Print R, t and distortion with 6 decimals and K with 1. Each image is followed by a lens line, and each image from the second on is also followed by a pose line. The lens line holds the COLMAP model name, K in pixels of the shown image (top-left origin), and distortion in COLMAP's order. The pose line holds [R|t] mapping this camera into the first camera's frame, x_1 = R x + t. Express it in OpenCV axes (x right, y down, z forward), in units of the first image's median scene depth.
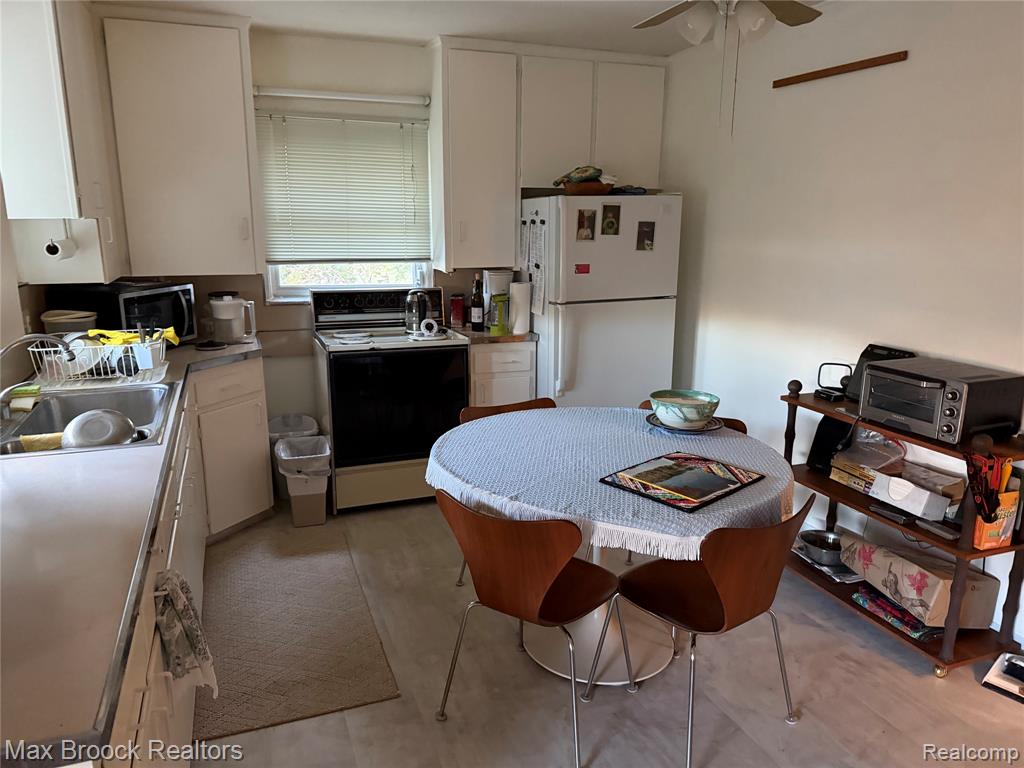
lens RADIAL K [[707.6, 0, 512.0], [0, 707.6, 384.0], [0, 0, 1]] dist [-0.002760, -0.005404]
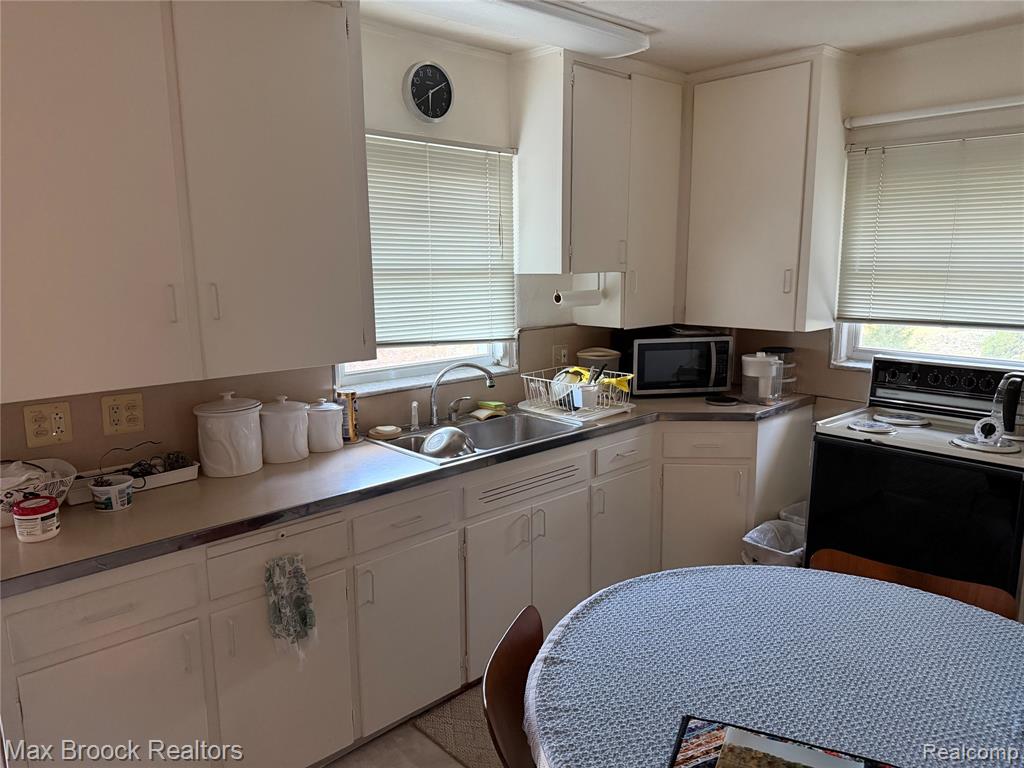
lens RADIAL K [[707.6, 0, 512.0], [0, 707.6, 384.0], [0, 0, 1]] dist [-0.002760, -0.005404]
pose [[0.386556, 0.146795, -0.910509, 0.313895], [-0.197730, 0.977486, 0.073647, -0.084278], [0.900821, 0.151566, 0.406878, 0.321622]]
